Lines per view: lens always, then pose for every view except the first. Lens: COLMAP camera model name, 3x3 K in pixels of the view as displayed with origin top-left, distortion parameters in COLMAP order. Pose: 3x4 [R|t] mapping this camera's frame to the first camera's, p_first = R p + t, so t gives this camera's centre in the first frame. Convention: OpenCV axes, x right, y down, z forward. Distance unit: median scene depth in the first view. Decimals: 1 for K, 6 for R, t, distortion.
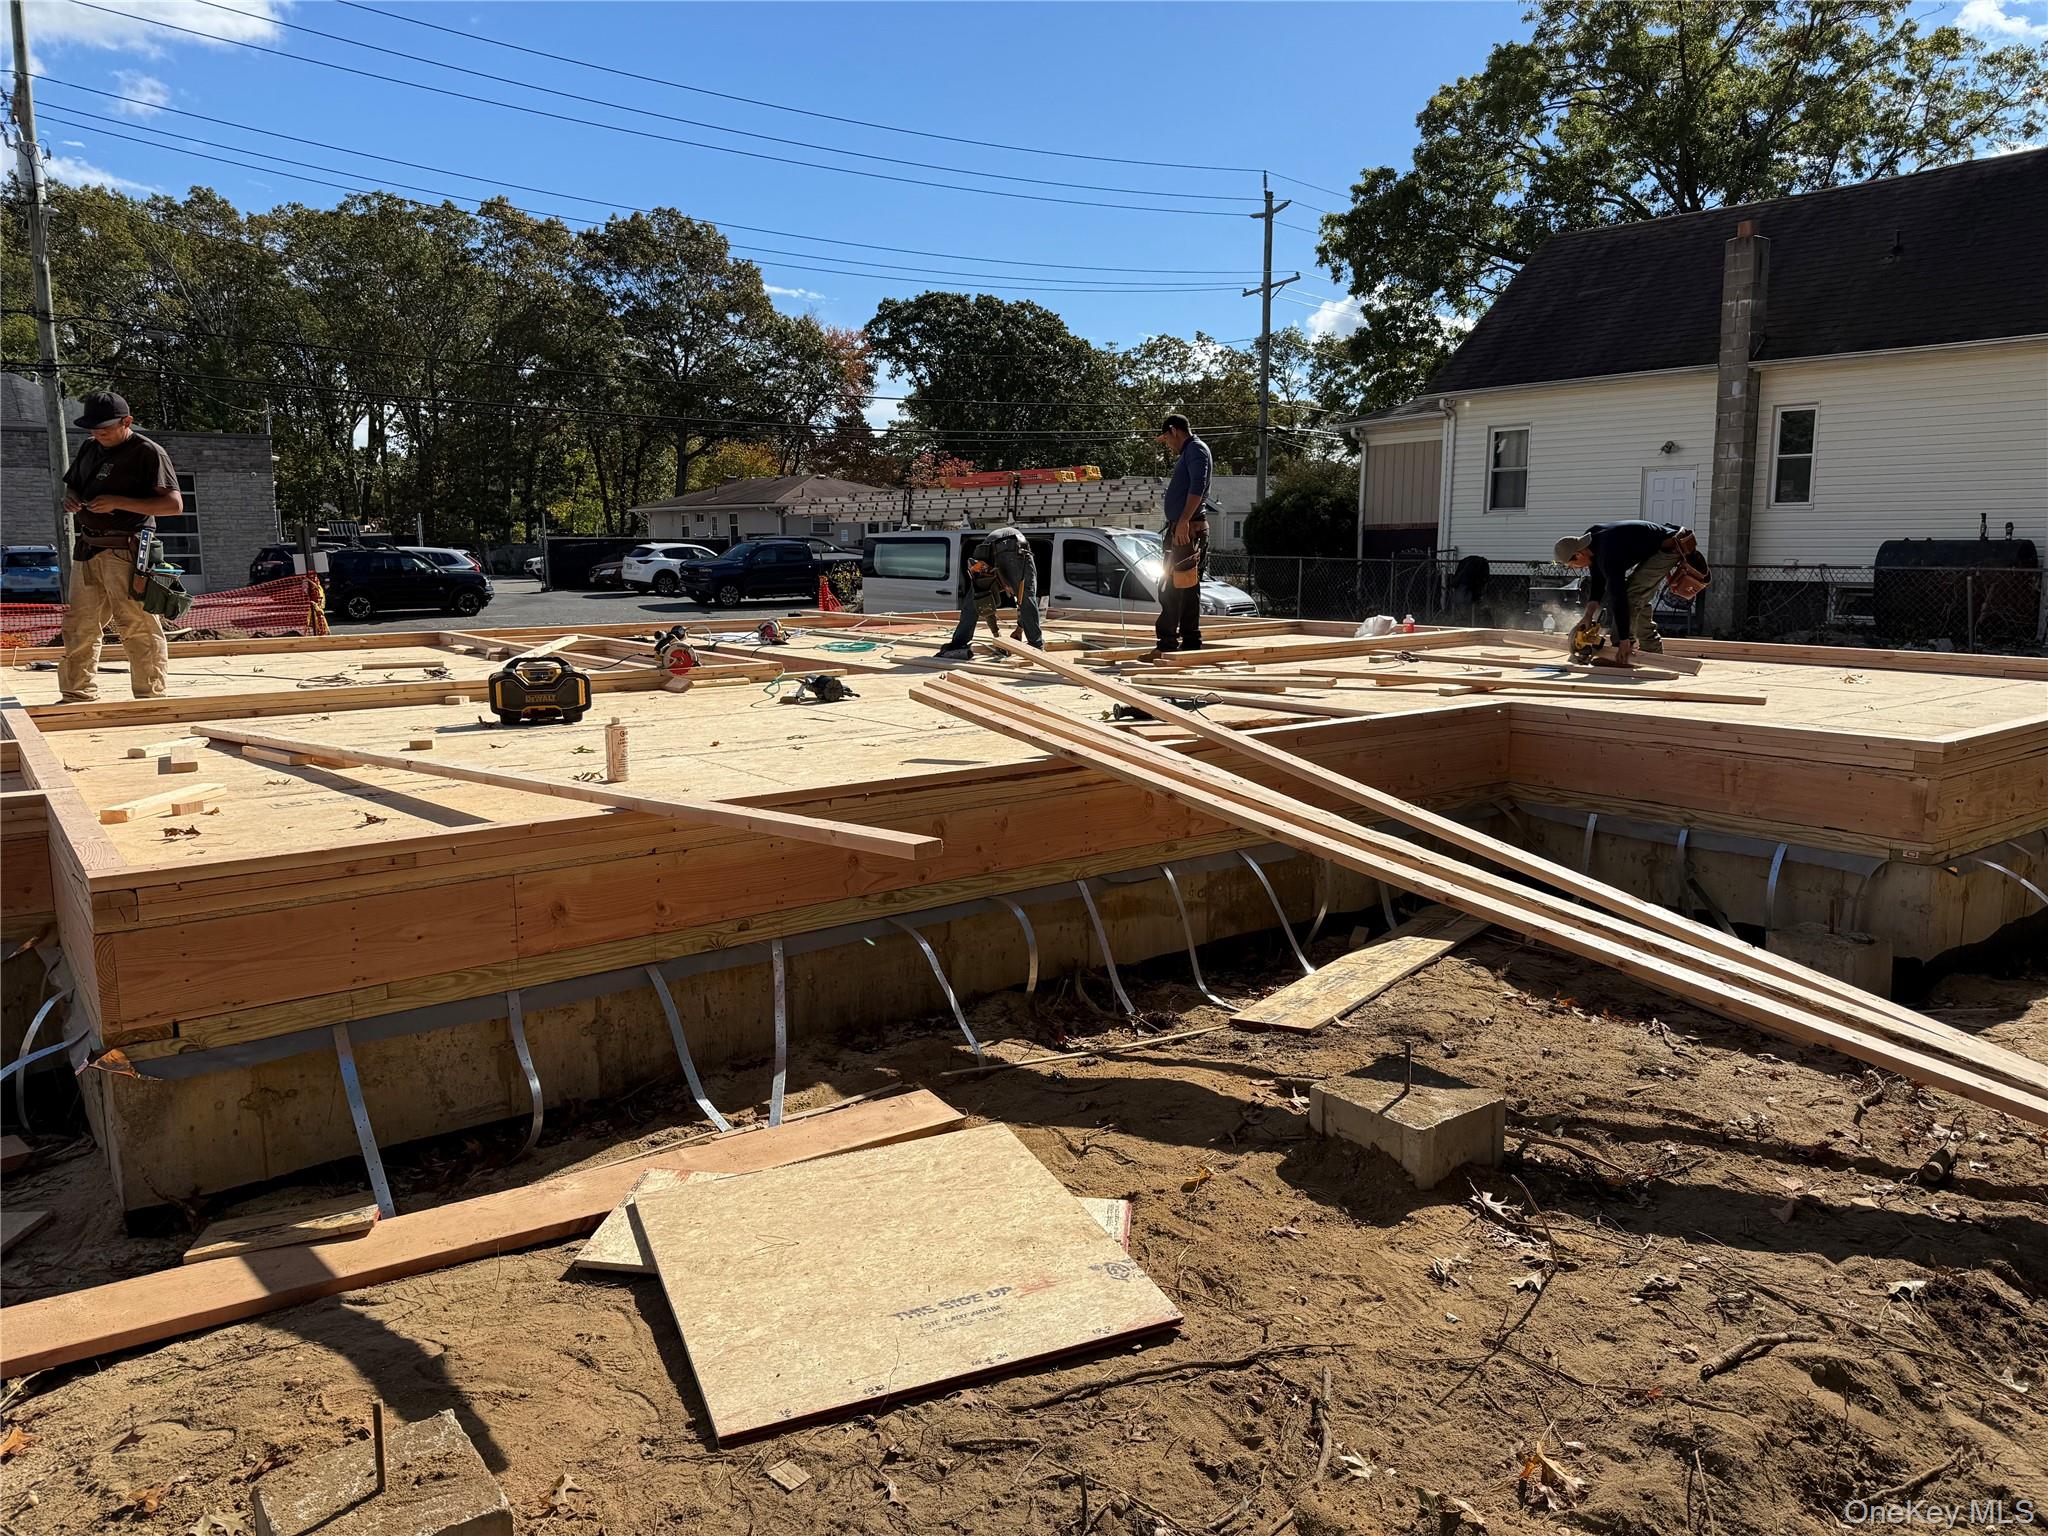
lens RADIAL K [[1456.7, 0, 1026.7], [0, 1456.7, 756.5], [0, 0, 1]] dist [0.087788, -0.115766]
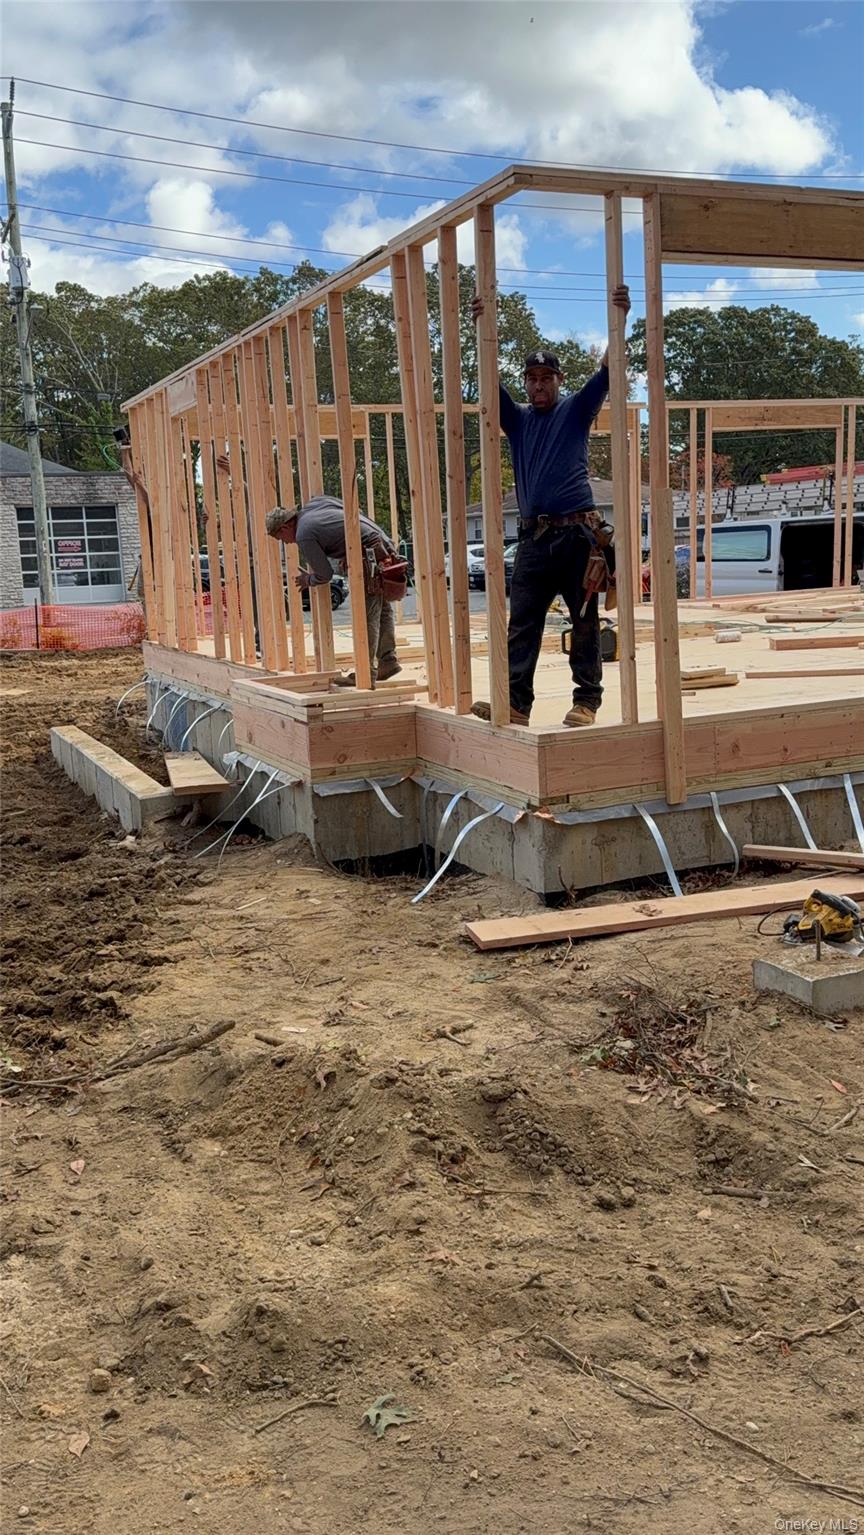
lens RADIAL K [[1322.3, 0, 424.4], [0, 1322.3, 713.8], [0, 0, 1]] dist [0.146729, -0.324287]
pose [[0.970043, -0.010072, -0.242725, -0.140405], [0.007035, 0.999886, -0.013374, 0.039895], [0.242832, 0.011266, 0.970003, -0.294446]]
